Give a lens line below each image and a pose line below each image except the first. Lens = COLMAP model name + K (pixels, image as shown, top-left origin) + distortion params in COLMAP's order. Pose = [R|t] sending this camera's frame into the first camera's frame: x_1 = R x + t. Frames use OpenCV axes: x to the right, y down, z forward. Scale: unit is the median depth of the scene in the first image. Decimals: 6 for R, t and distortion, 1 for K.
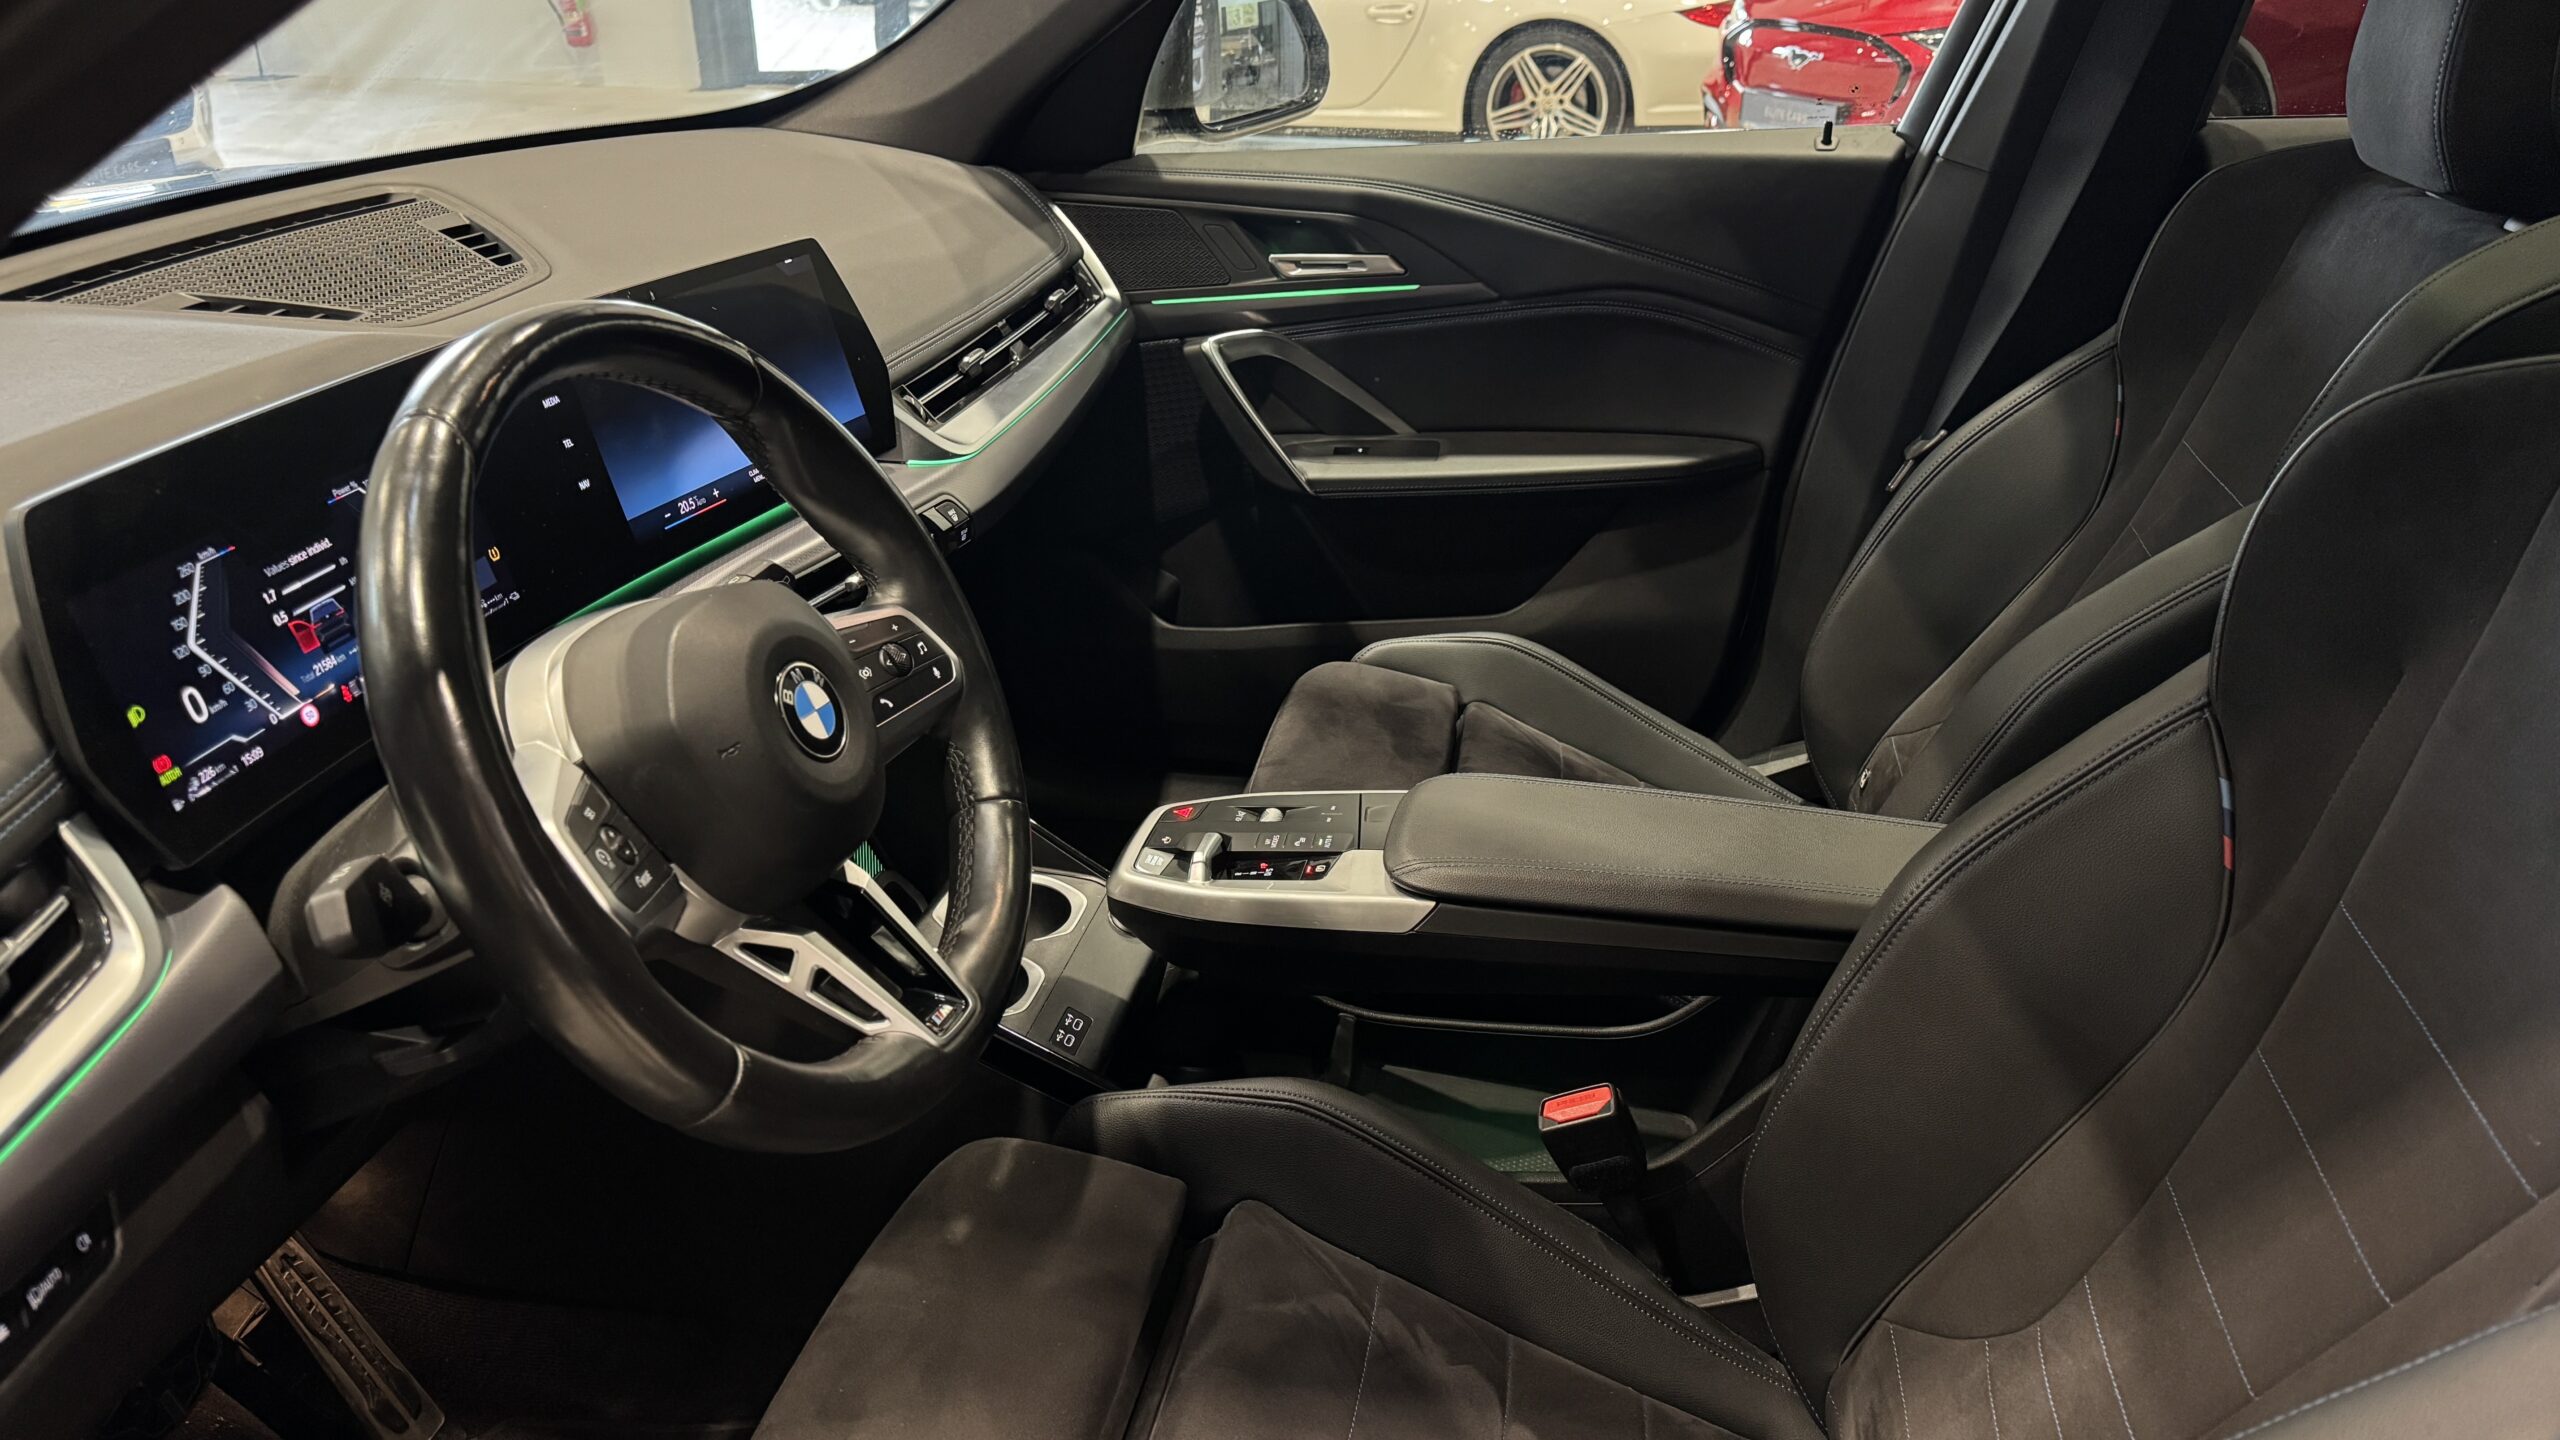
lens RADIAL K [[1857.0, 0, 1285.4], [0, 1857.0, 726.0], [0, 0, 1]] dist [0.047464, -0.017665]
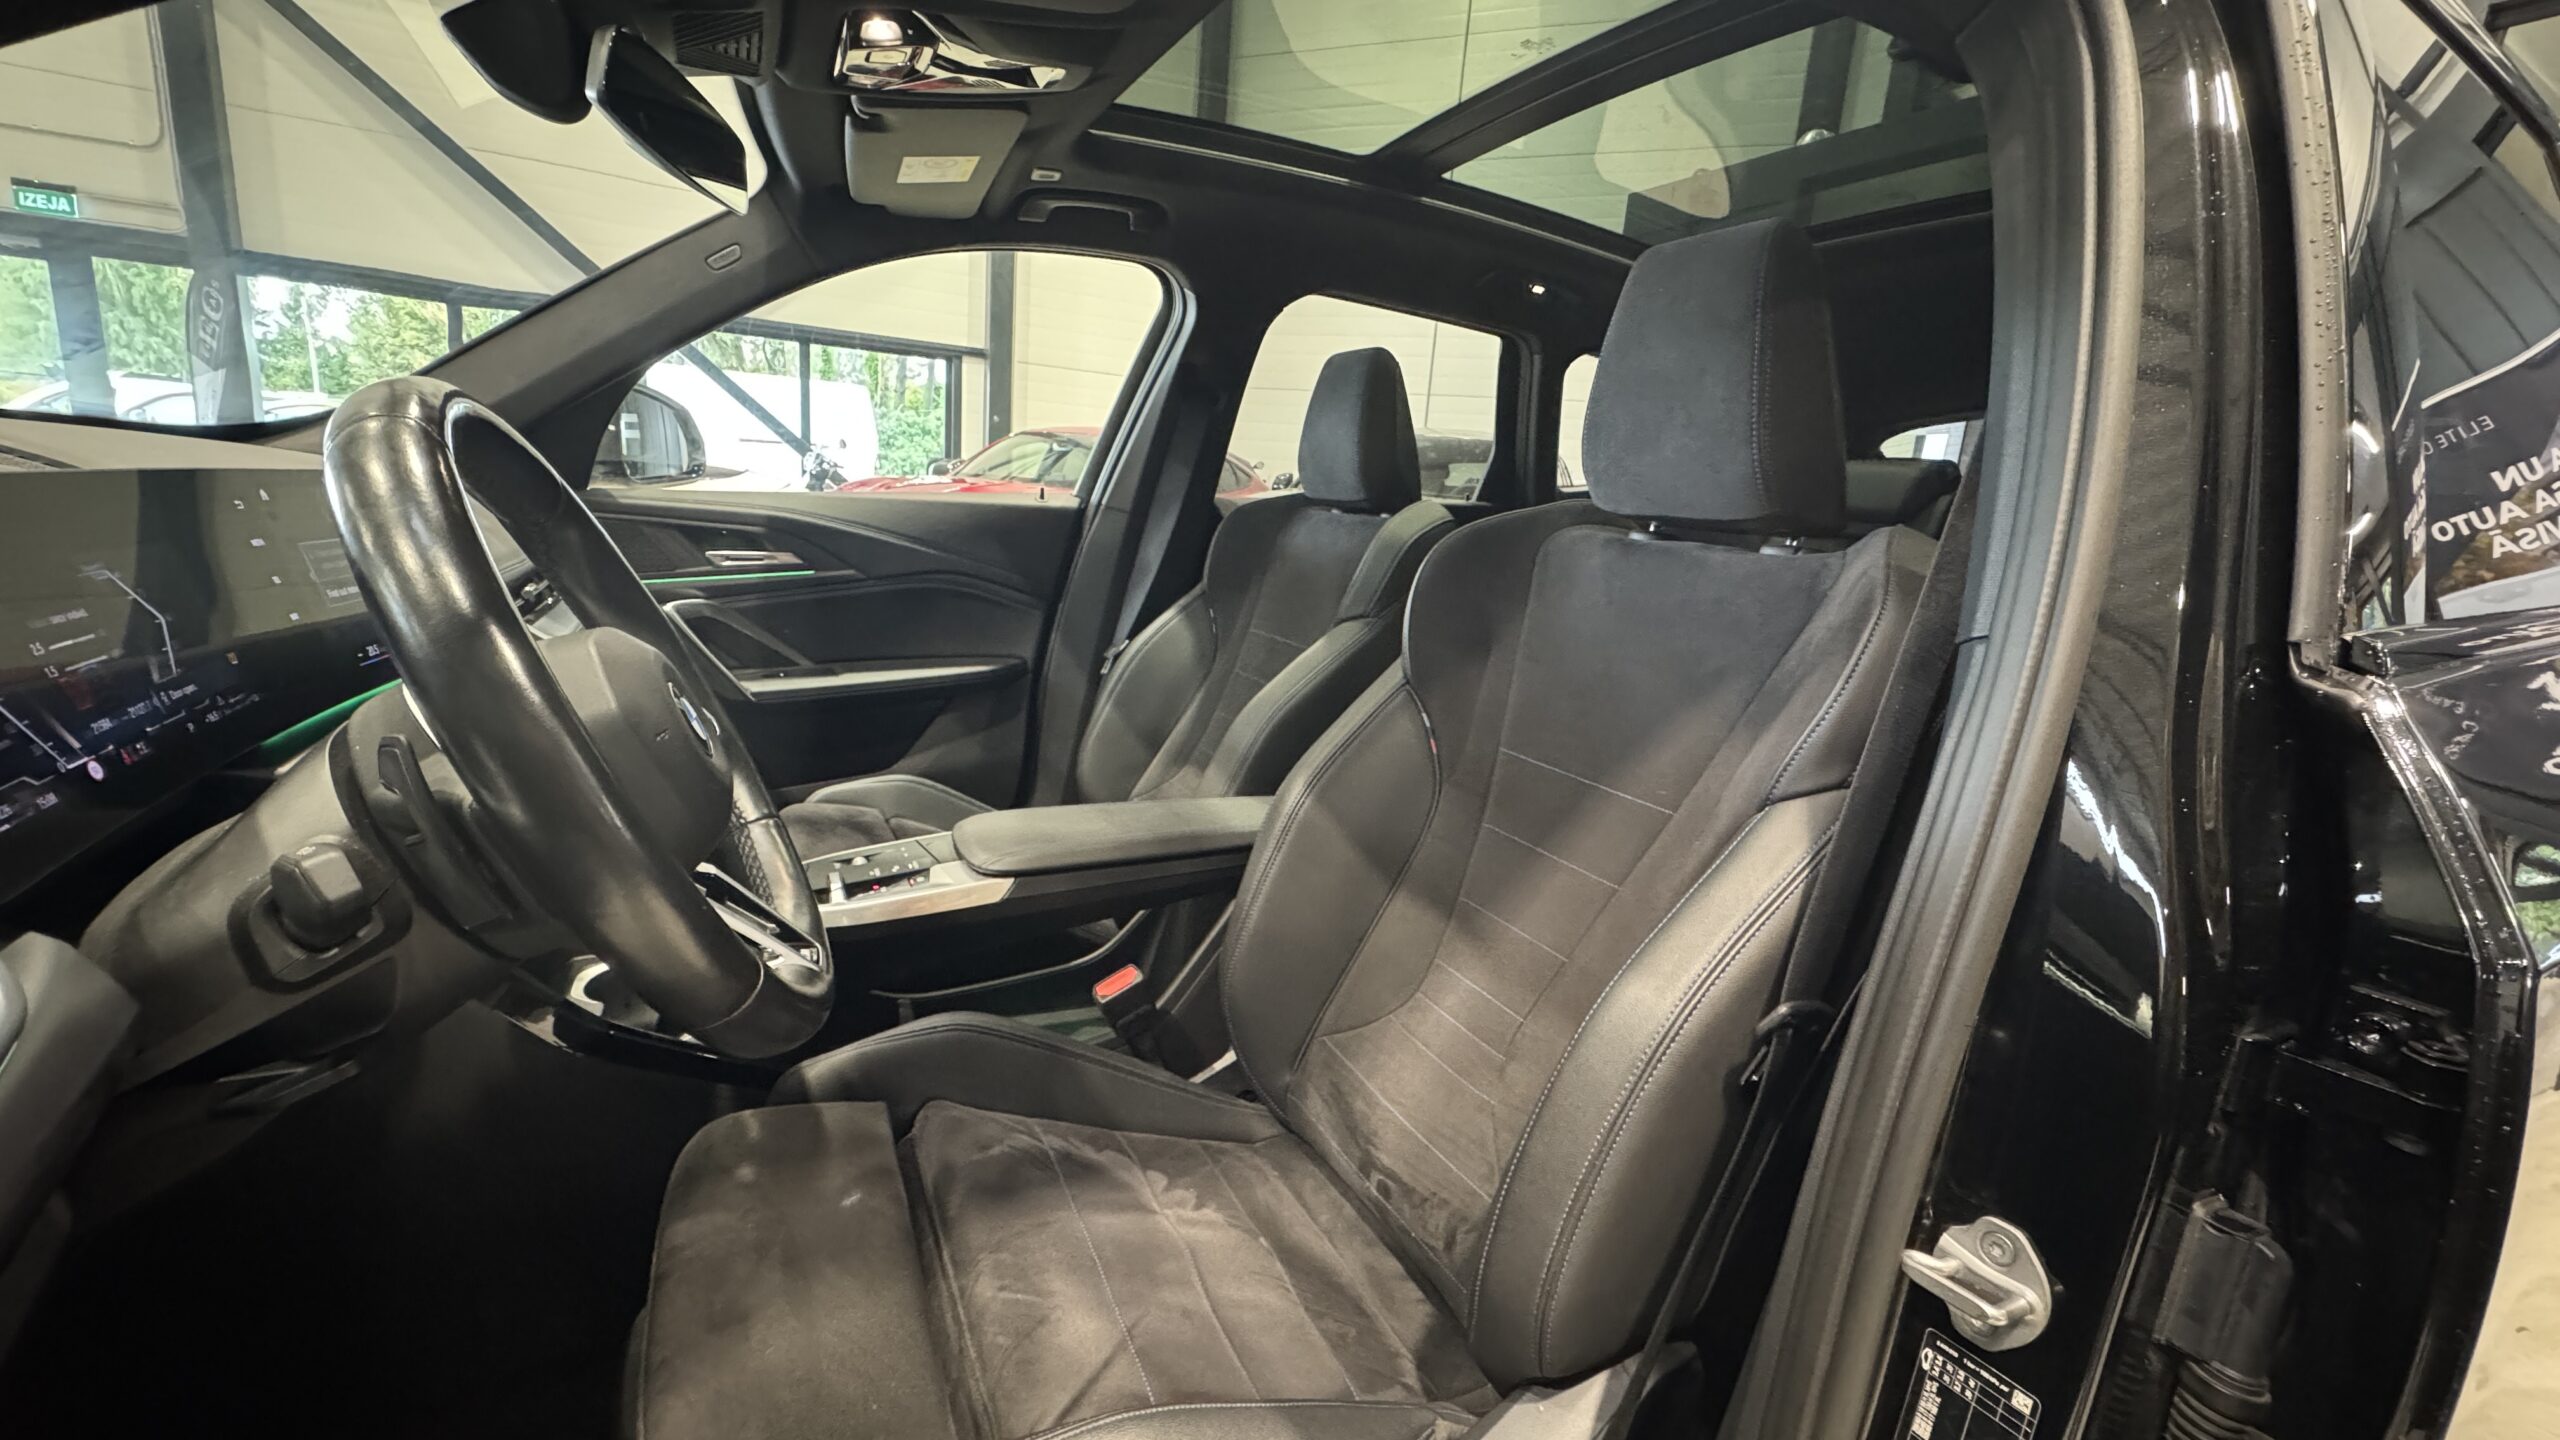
lens RADIAL K [[1012.8, 0, 1279.4], [0, 1012.8, 726.3], [0, 0, 1]] dist [-0.003443, 0.000517]
pose [[0.776301, -0.082976, 0.624877, -0.279480], [0.193454, 0.974823, -0.110889, 0.111664], [-0.599943, 0.206968, 0.772808, 0.172729]]
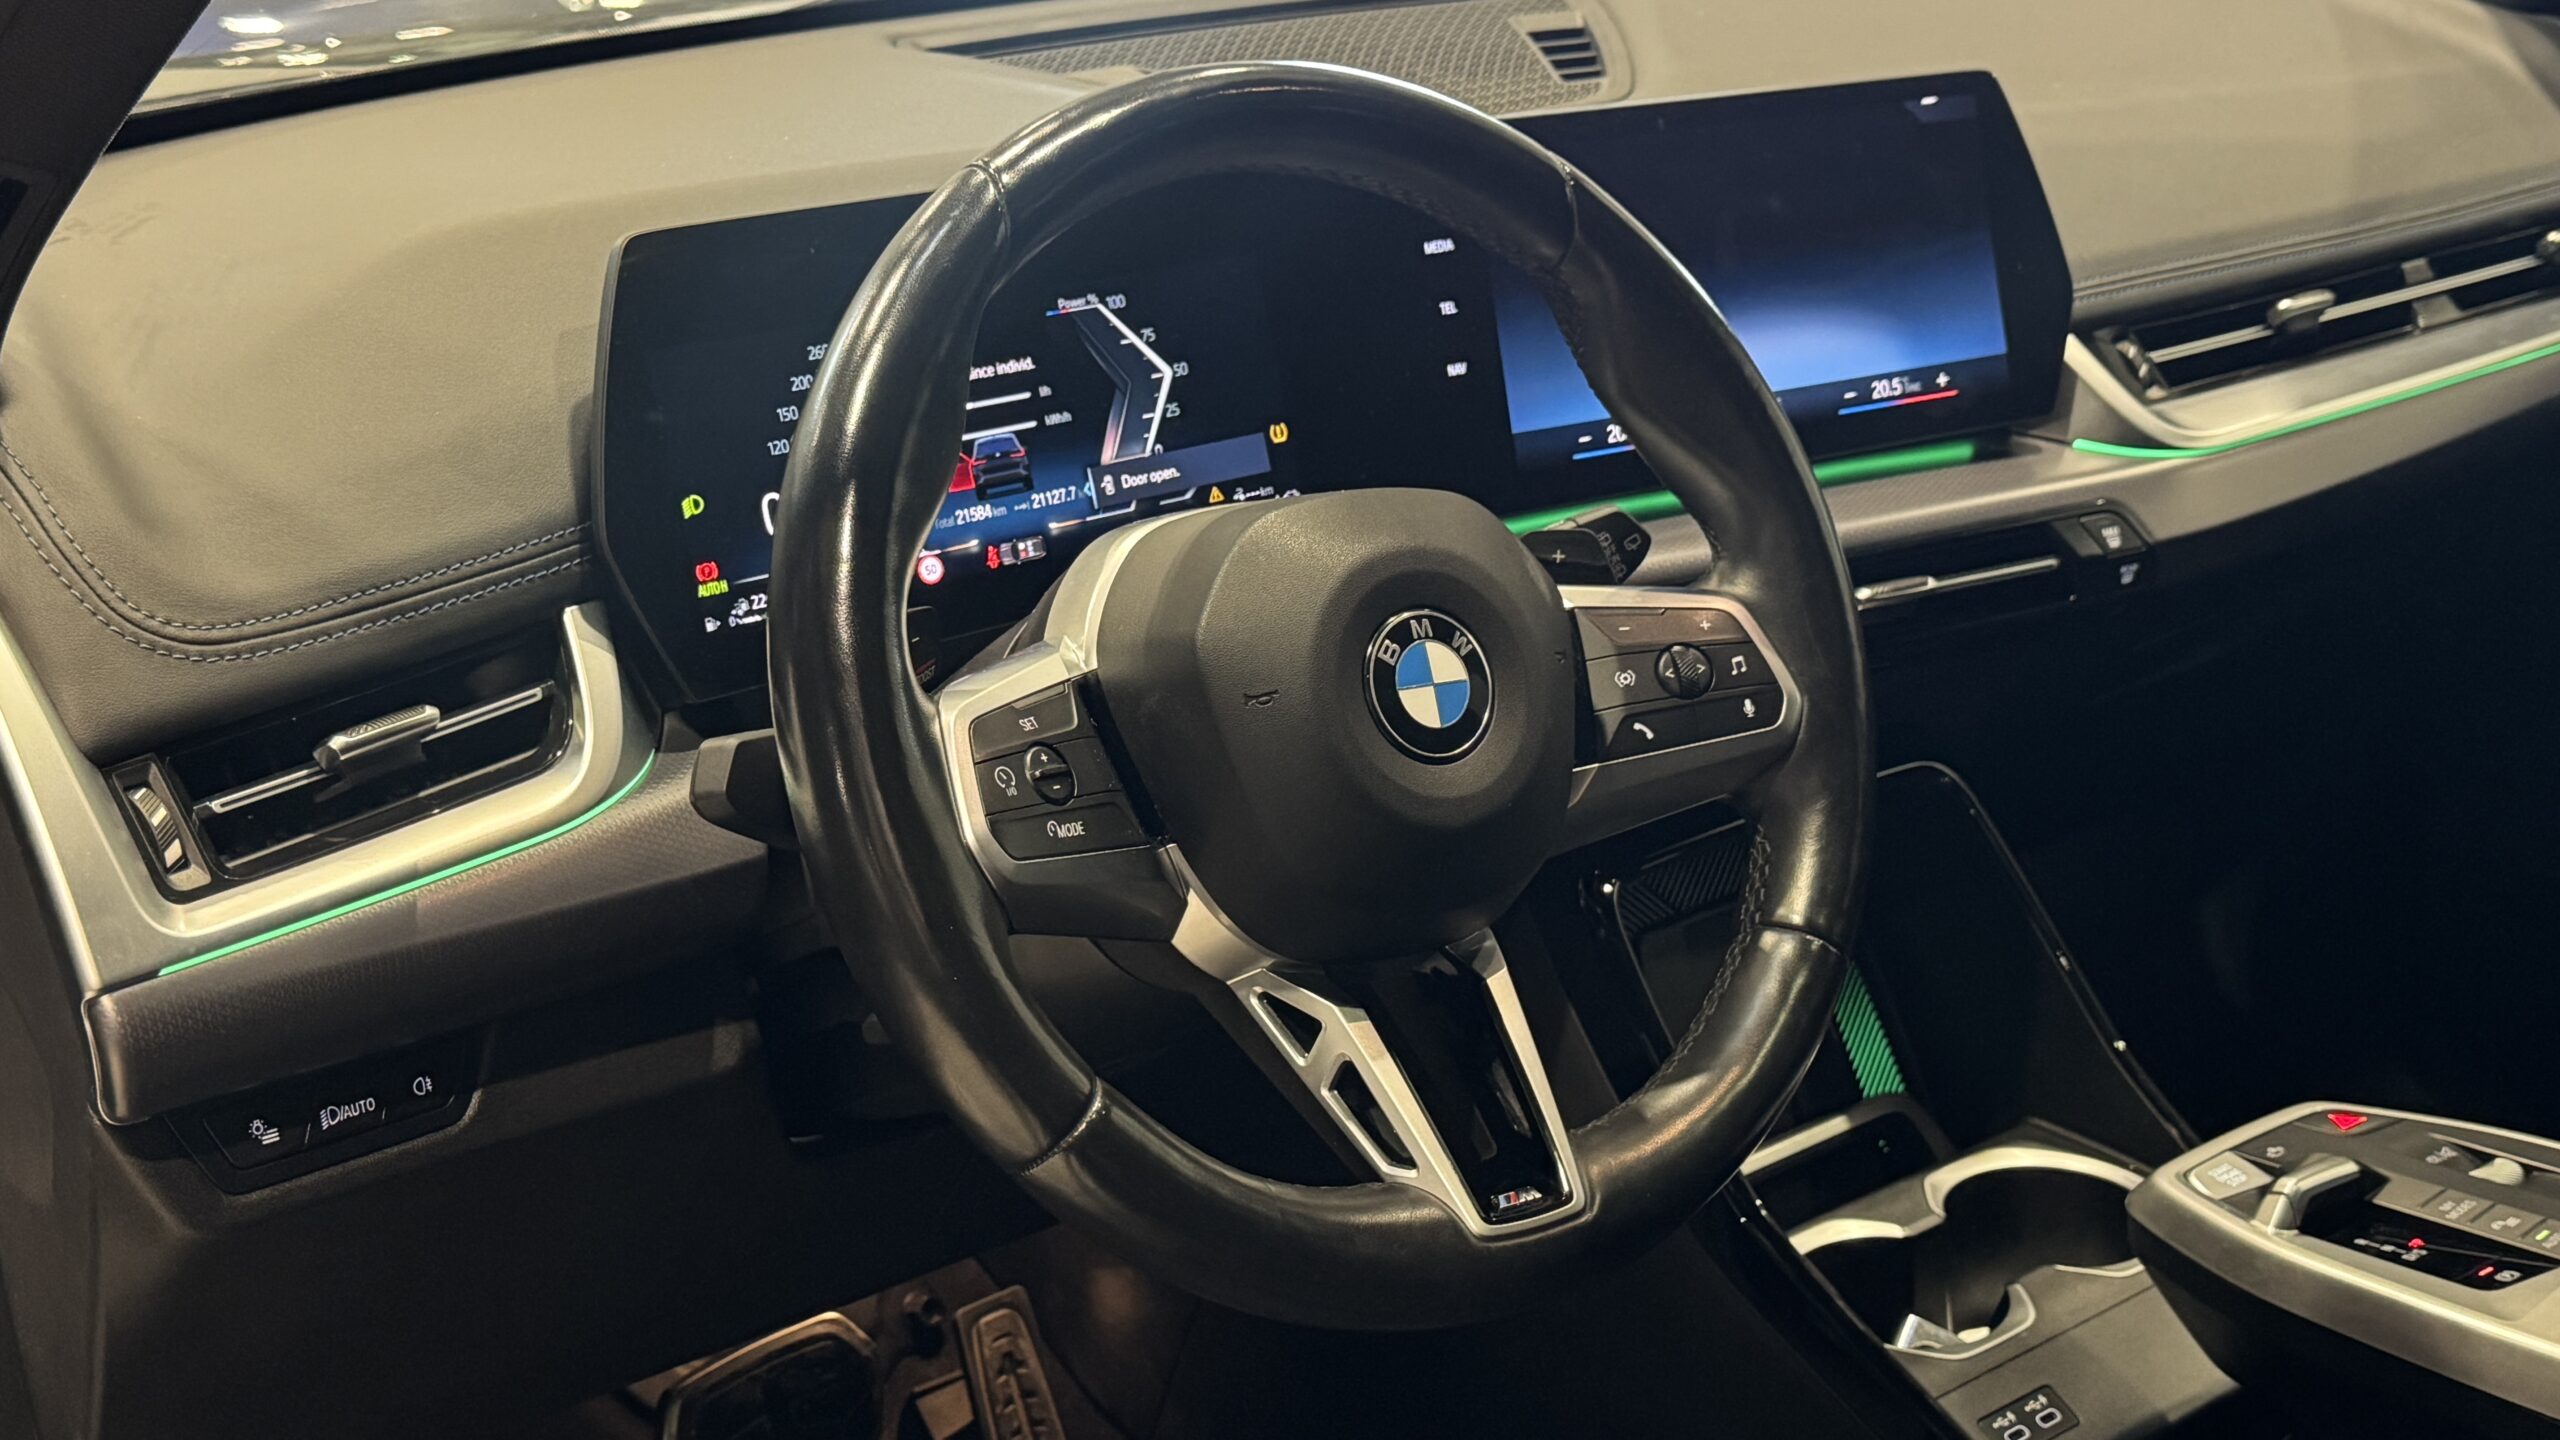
lens RADIAL K [[3049.8, 0, 1281.1], [0, 3049.8, 717.7], [0, 0, 1]] dist [0.160645, 0.000000]
pose [[0.765723, 0.200534, -0.611109, 0.282289], [-0.253237, 0.967404, 0.000143, 0.012534], [0.591218, 0.154646, 0.791546, 0.073905]]
